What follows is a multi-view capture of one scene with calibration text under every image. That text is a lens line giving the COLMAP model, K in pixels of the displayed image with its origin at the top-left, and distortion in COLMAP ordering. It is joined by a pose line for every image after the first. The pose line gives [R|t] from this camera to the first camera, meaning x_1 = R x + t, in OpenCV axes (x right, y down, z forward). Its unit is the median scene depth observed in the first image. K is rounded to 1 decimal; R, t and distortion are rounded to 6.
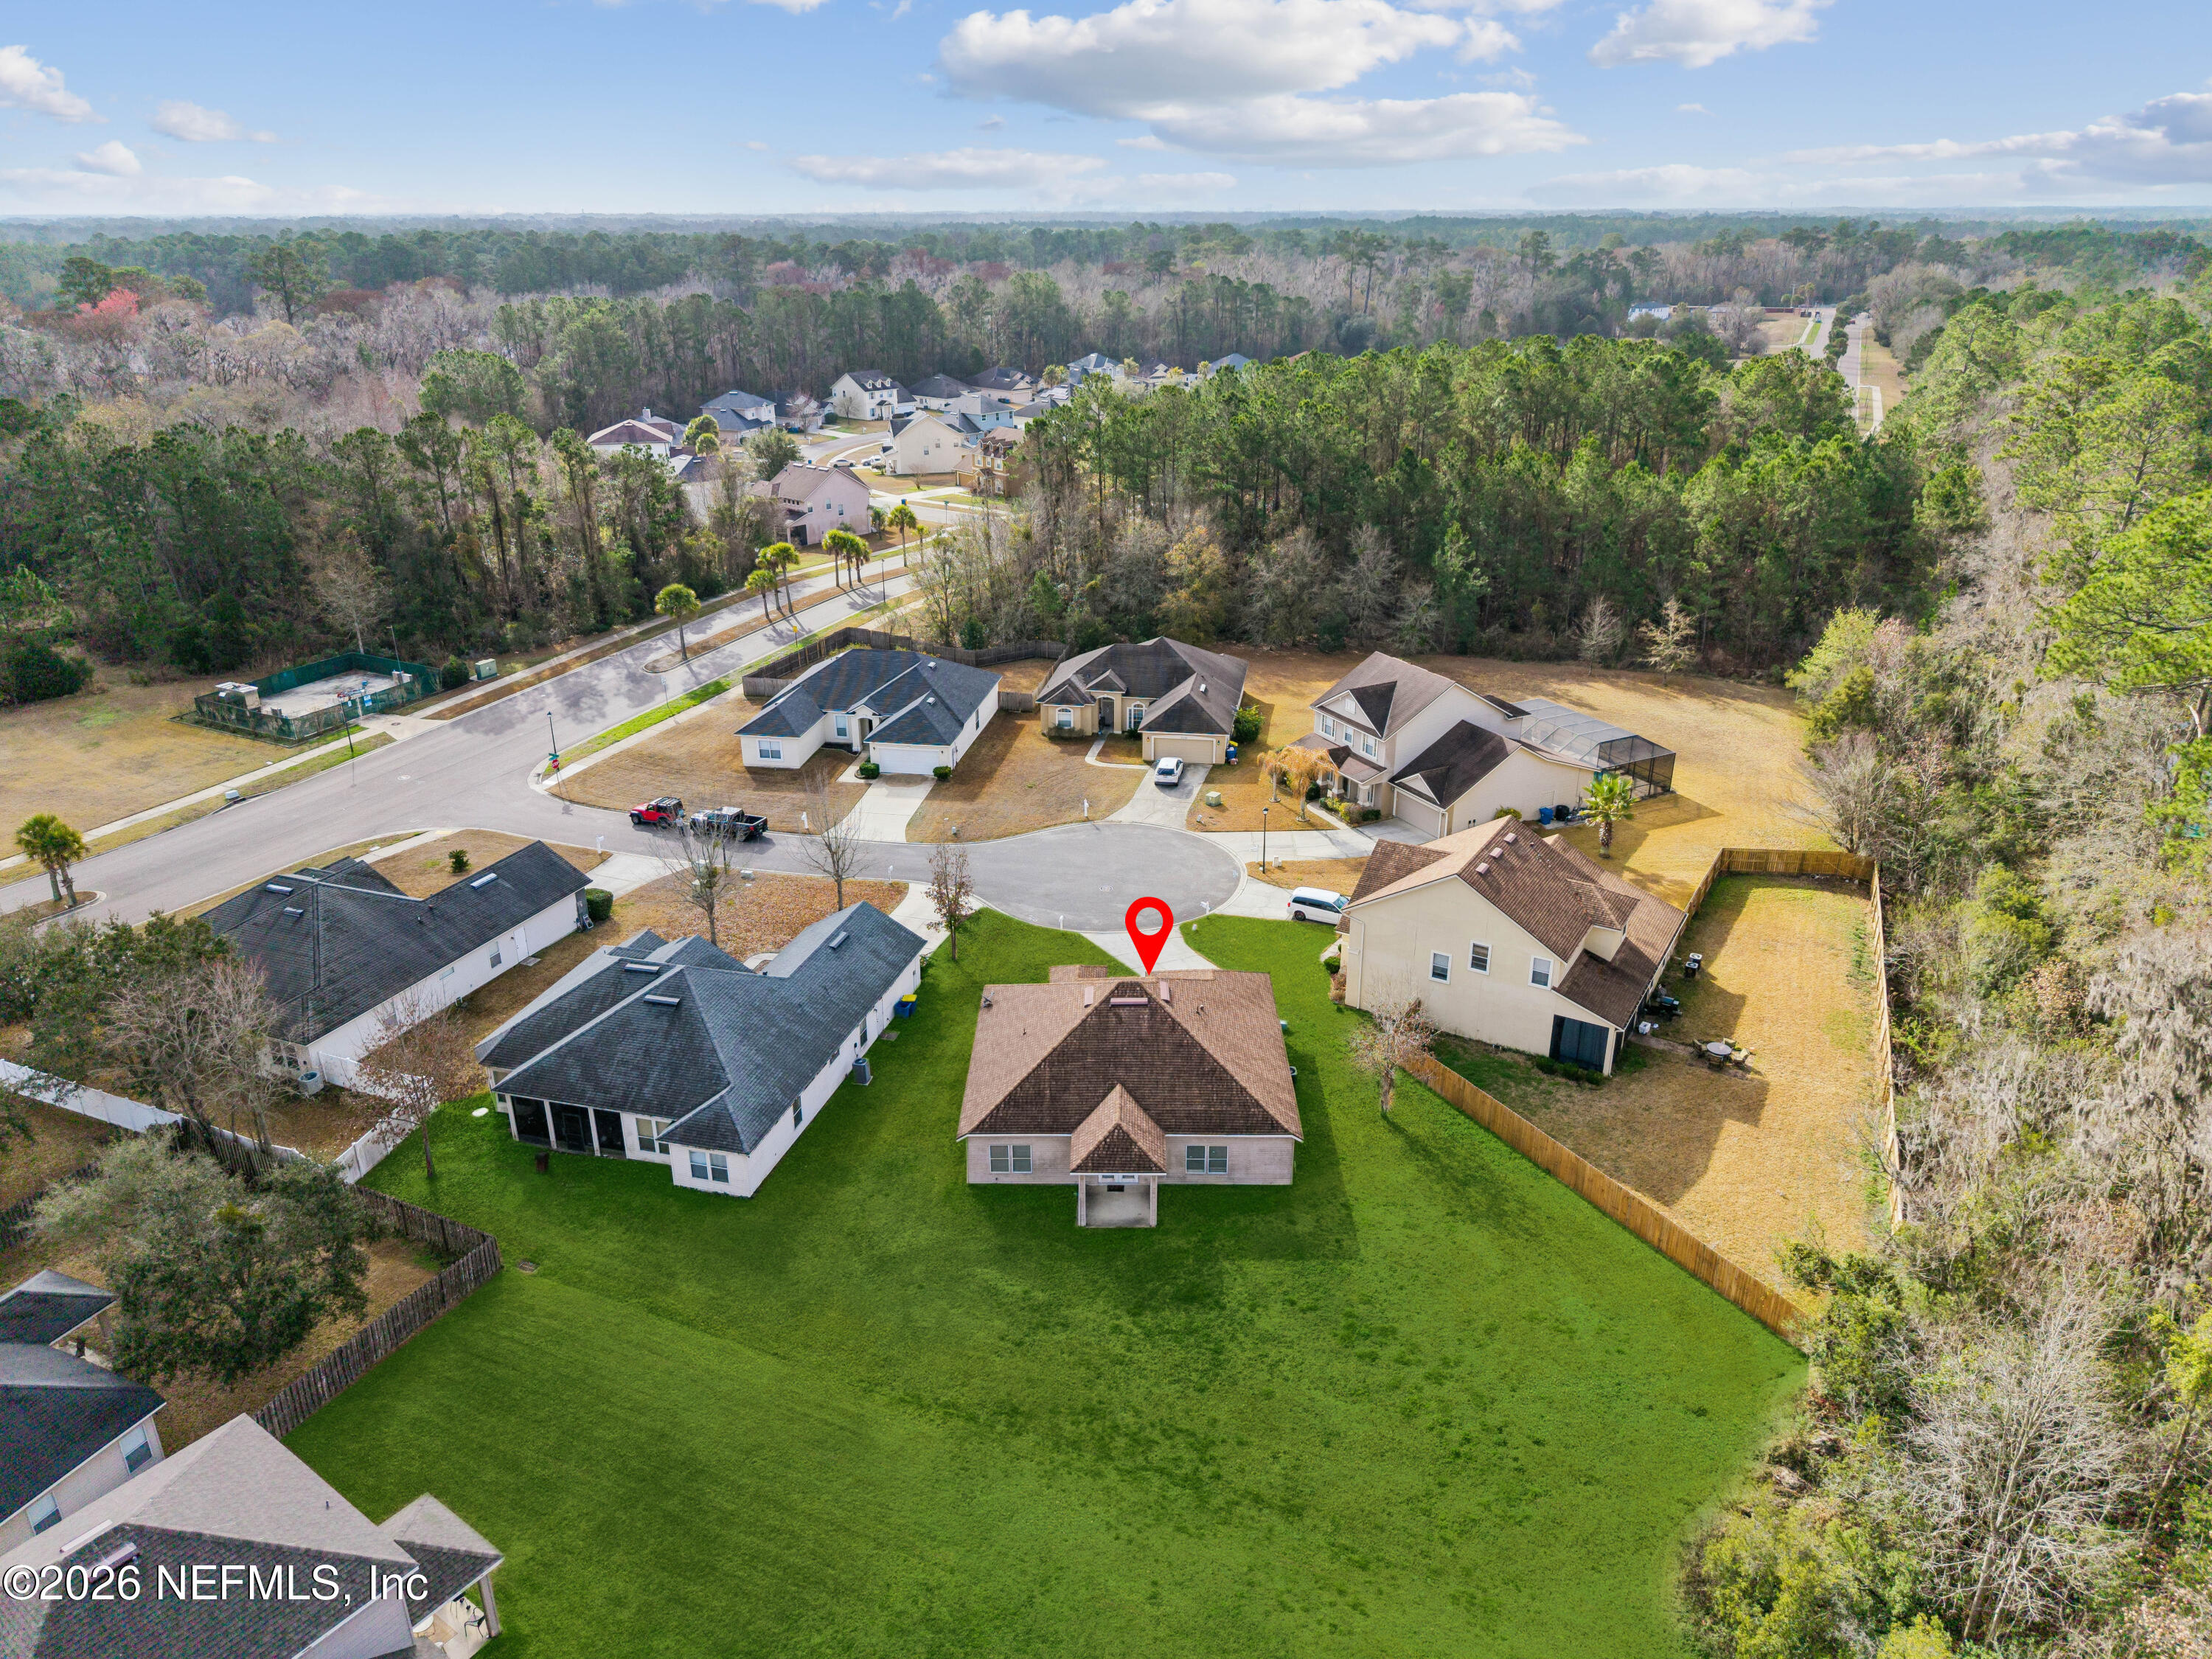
lens RADIAL K [[1523.0, 0, 1106.0], [0, 1523.0, 829.5], [0, 0, 1]] dist [0.003173, -0.002013]
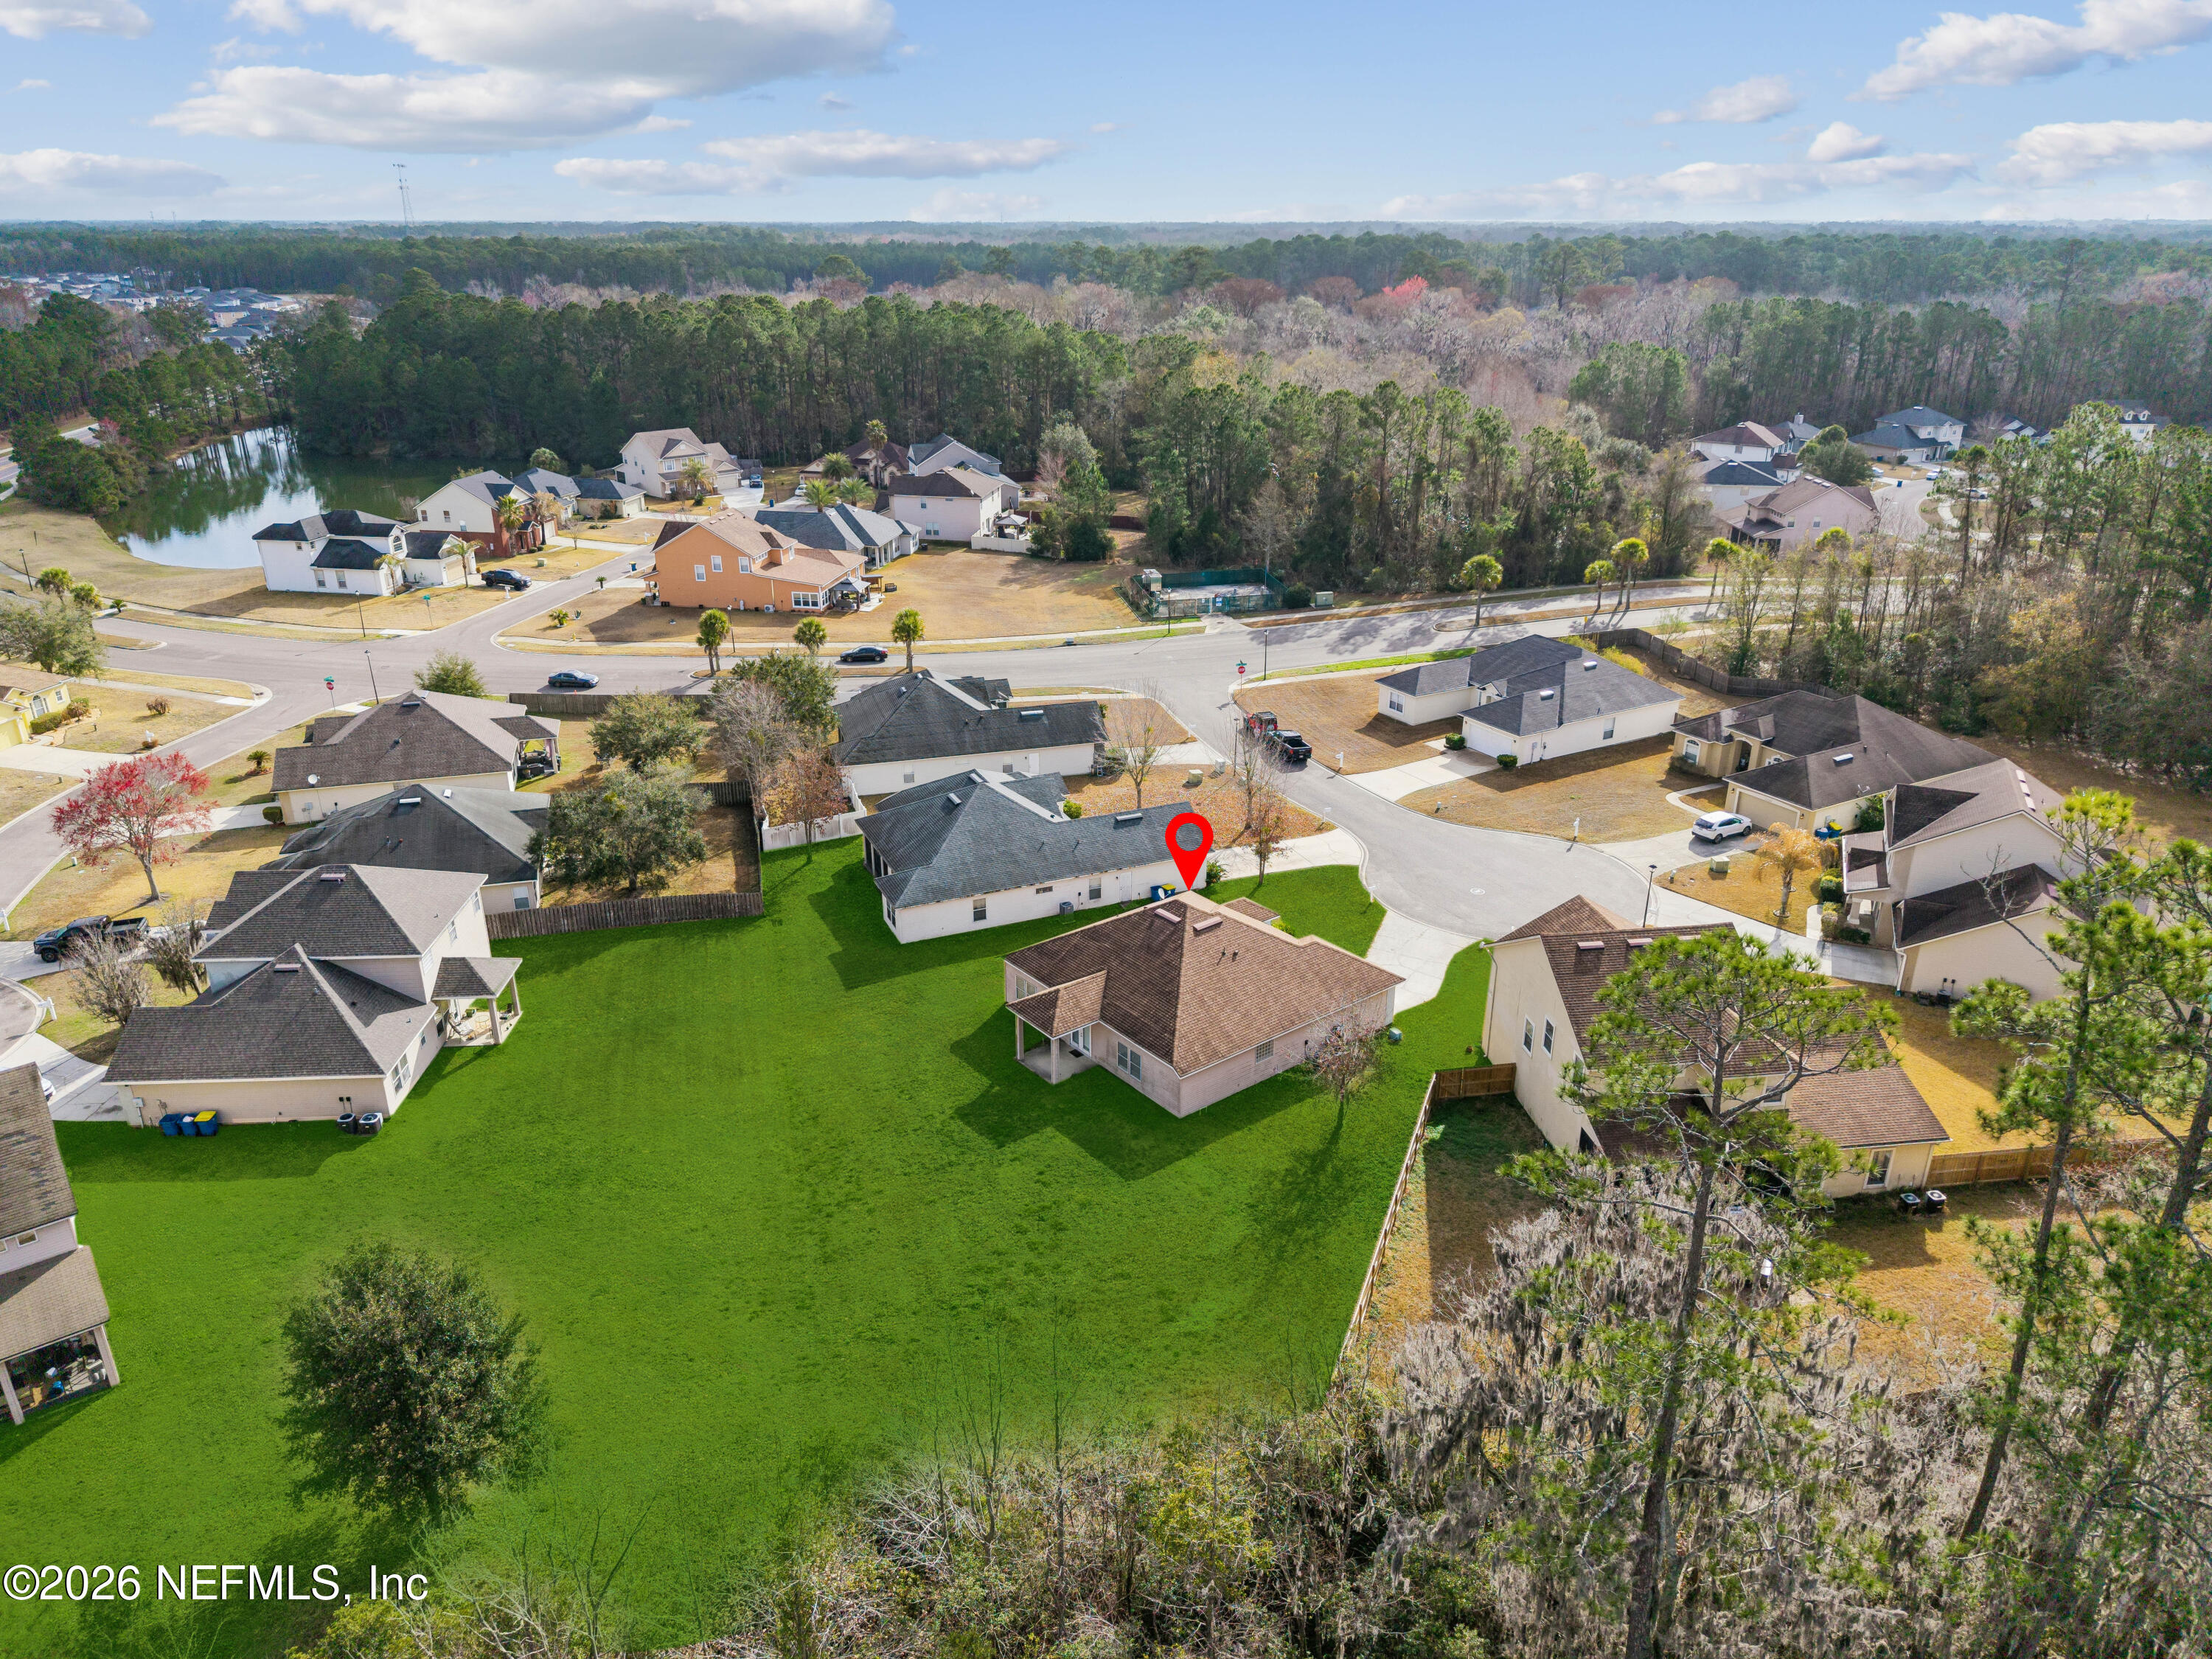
lens RADIAL K [[1554.6, 0, 1106.0], [0, 1554.6, 829.5], [0, 0, 1]] dist [-0.034875, -0.000785]
pose [[0.577911, 0.281706, -0.765937, 0.499531], [-0.288599, 0.948436, 0.131076, -0.048511], [0.763367, 0.145298, 0.629412, 0.149527]]
